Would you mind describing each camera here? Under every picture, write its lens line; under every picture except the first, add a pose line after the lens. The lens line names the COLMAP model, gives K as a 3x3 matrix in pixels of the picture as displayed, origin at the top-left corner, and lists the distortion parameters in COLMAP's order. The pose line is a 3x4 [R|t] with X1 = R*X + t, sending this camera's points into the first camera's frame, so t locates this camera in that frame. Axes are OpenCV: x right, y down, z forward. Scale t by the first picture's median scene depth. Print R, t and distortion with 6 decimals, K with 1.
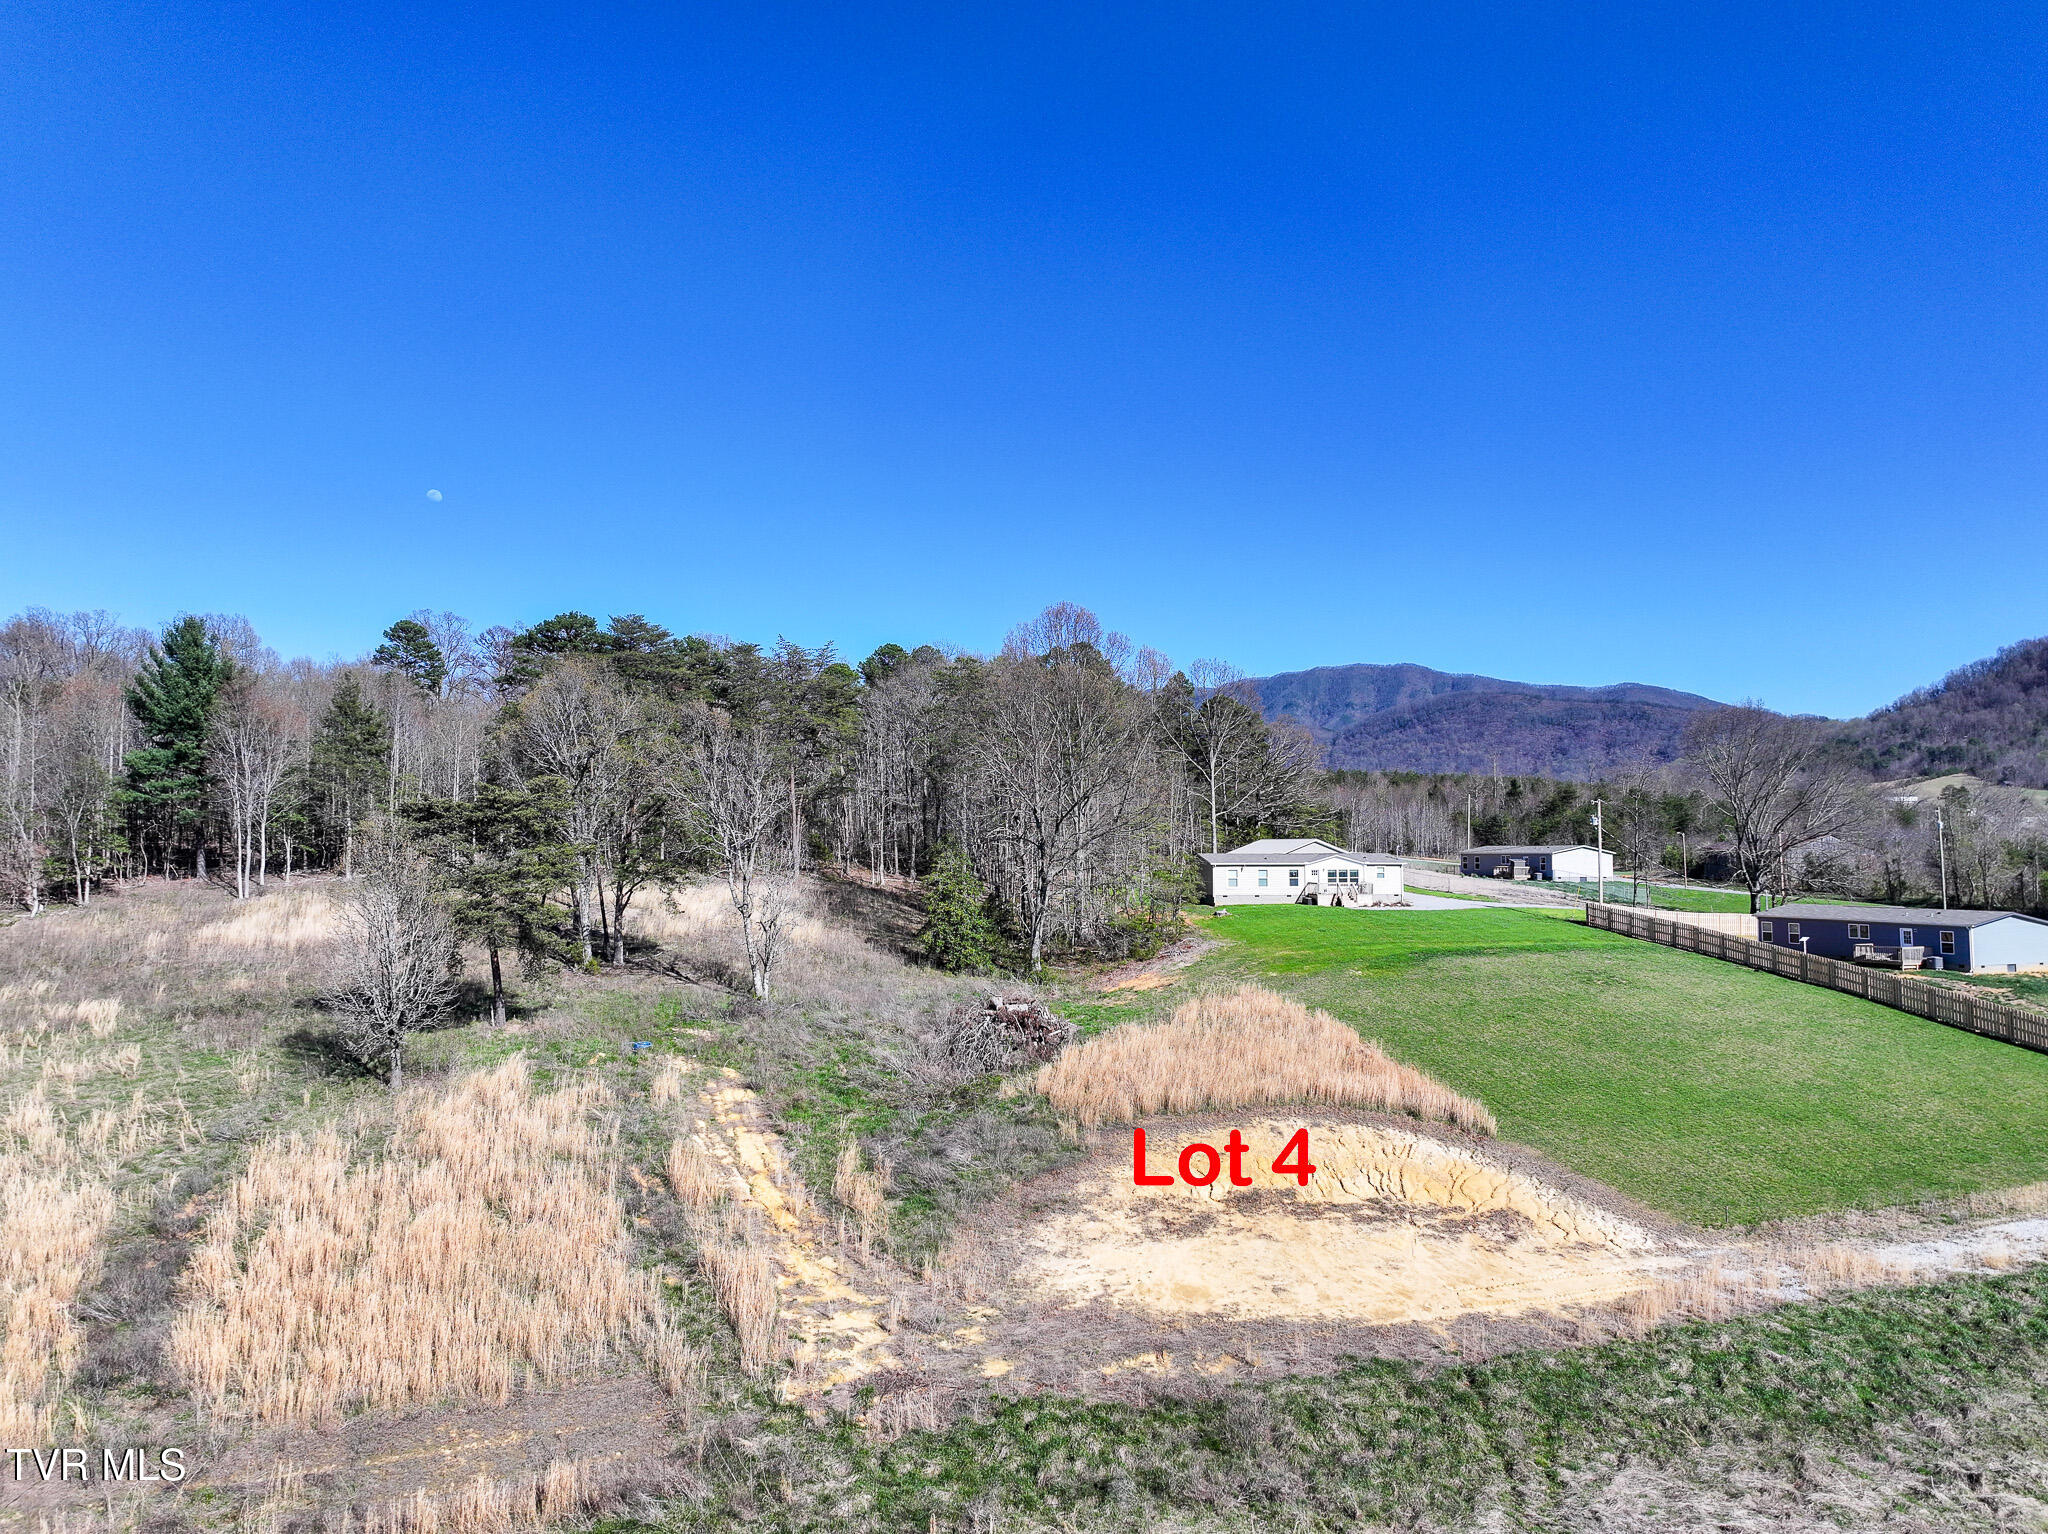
lens RADIAL K [[1444.7, 0, 1030.7], [0, 1444.7, 758.7], [0, 0, 1]] dist [-0.003024, 0.020332]
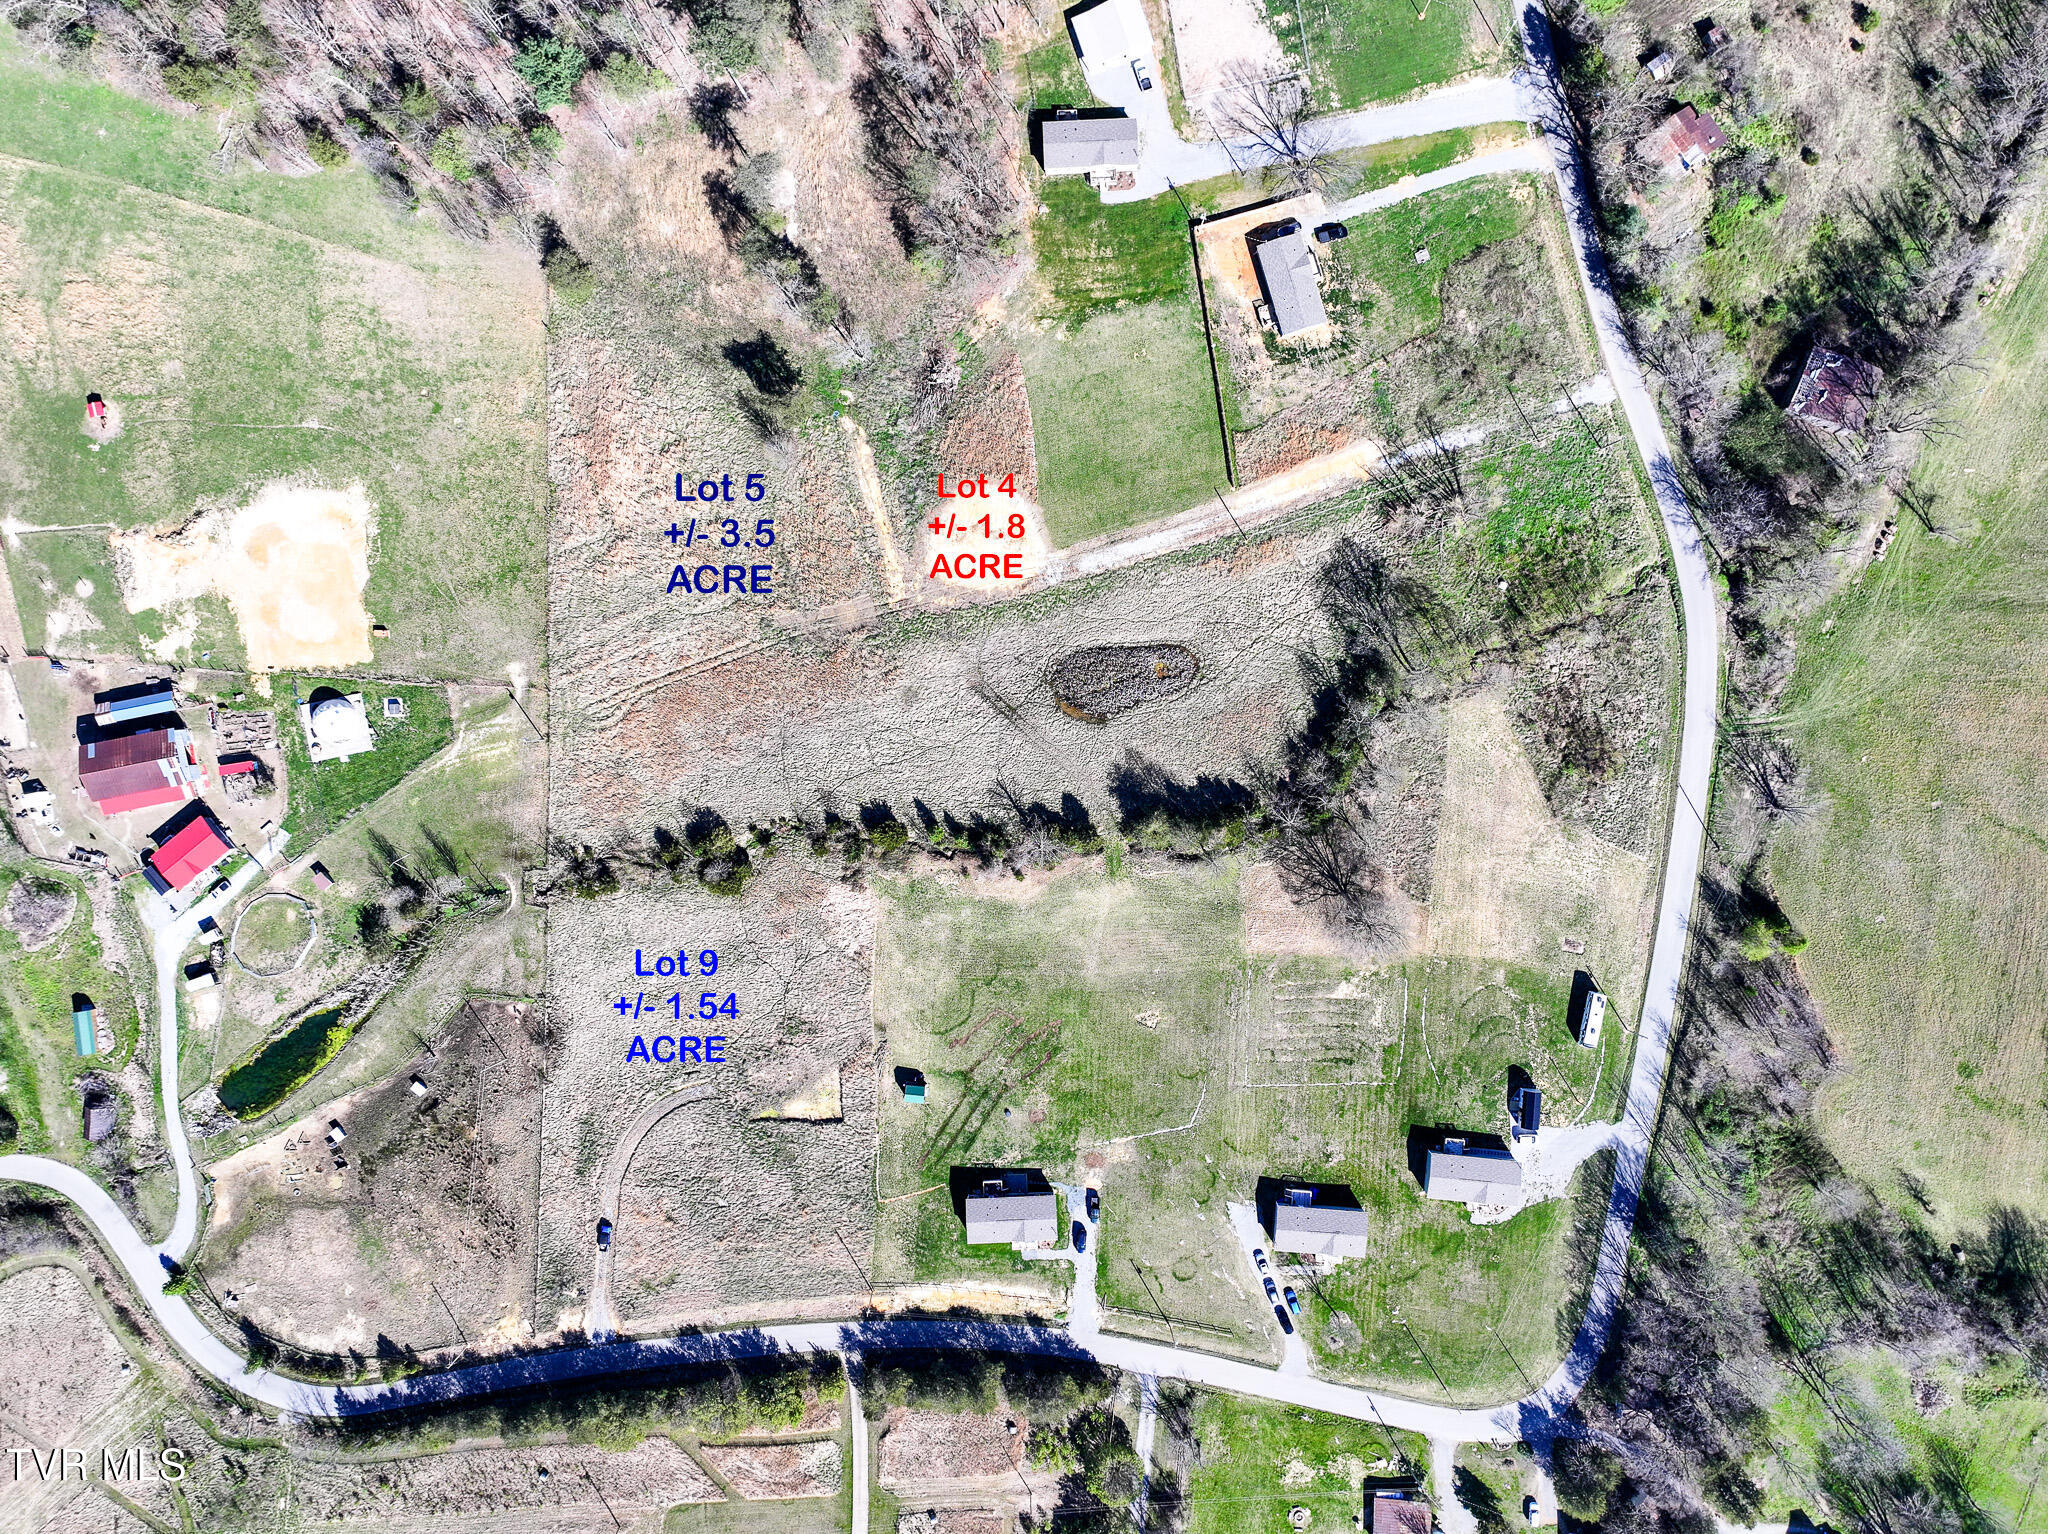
lens RADIAL K [[1440.5, 0, 1032.9], [0, 1440.5, 765.0], [0, 0, 1]] dist [0.004213, 0.009380]
pose [[0.994721, 0.102590, -0.002334, 0.153674], [0.010958, -0.083575, 0.996441, -1.630436], [0.102030, -0.991207, -0.084258, 0.215064]]
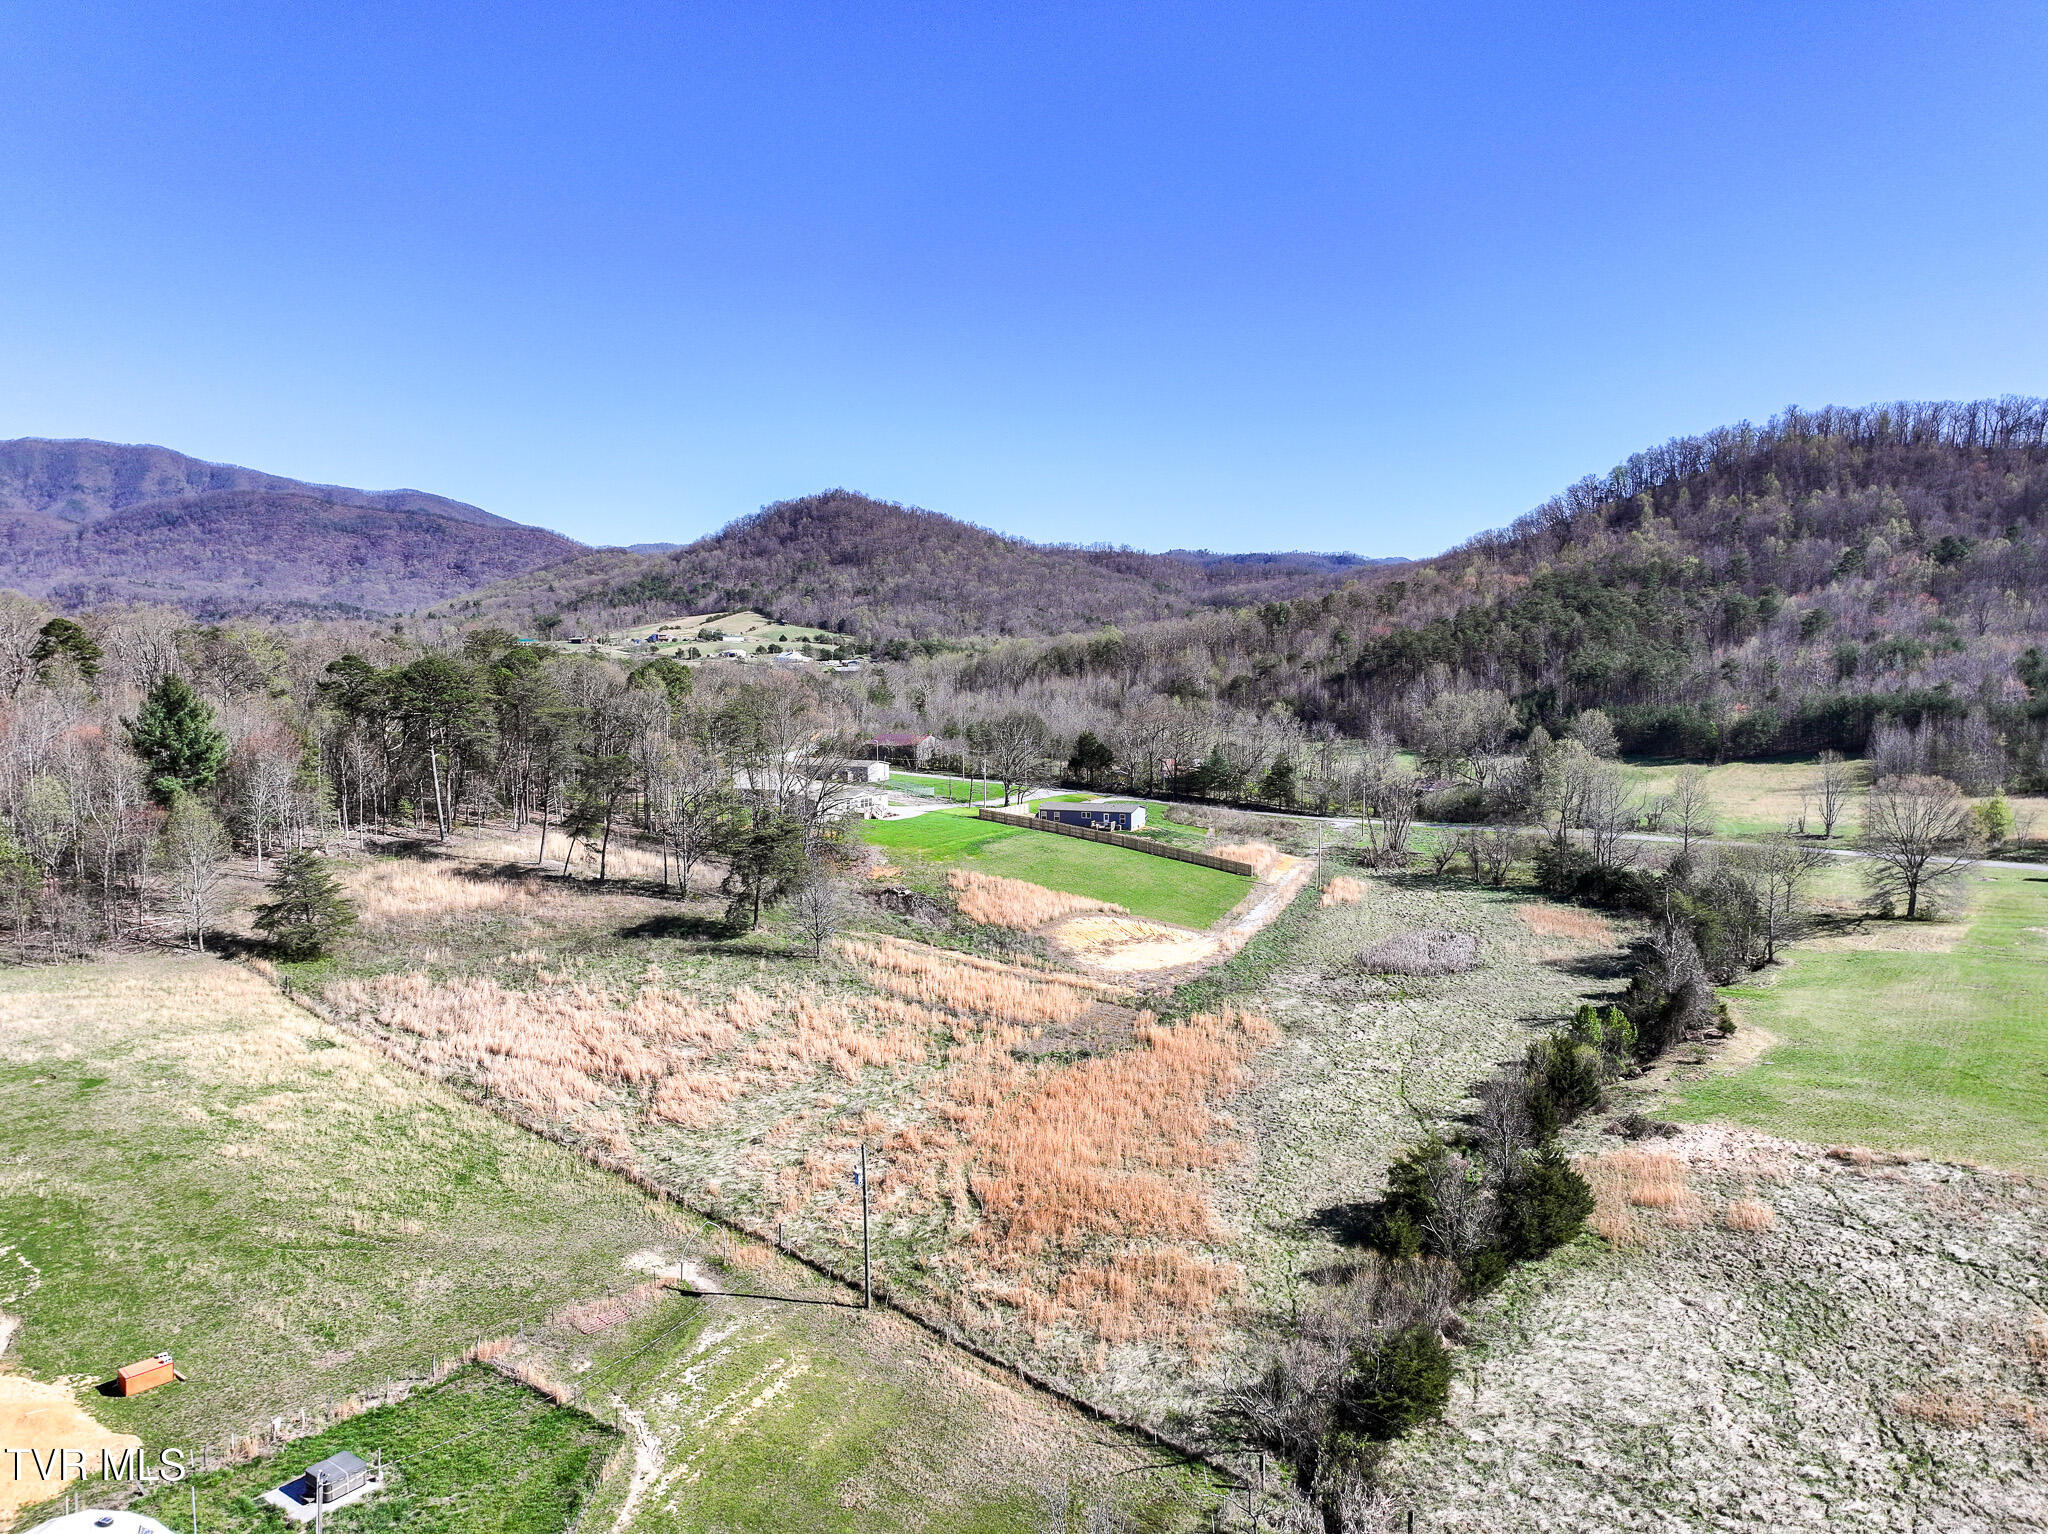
lens RADIAL K [[1440.5, 0, 1032.9], [0, 1440.5, 765.0], [0, 0, 1]] dist [0.004213, 0.009380]
pose [[0.684845, -0.060074, 0.726208, -0.768812], [-0.044040, 0.991362, 0.123540, -0.160688], [-0.727356, -0.116588, 0.676284, -0.336446]]
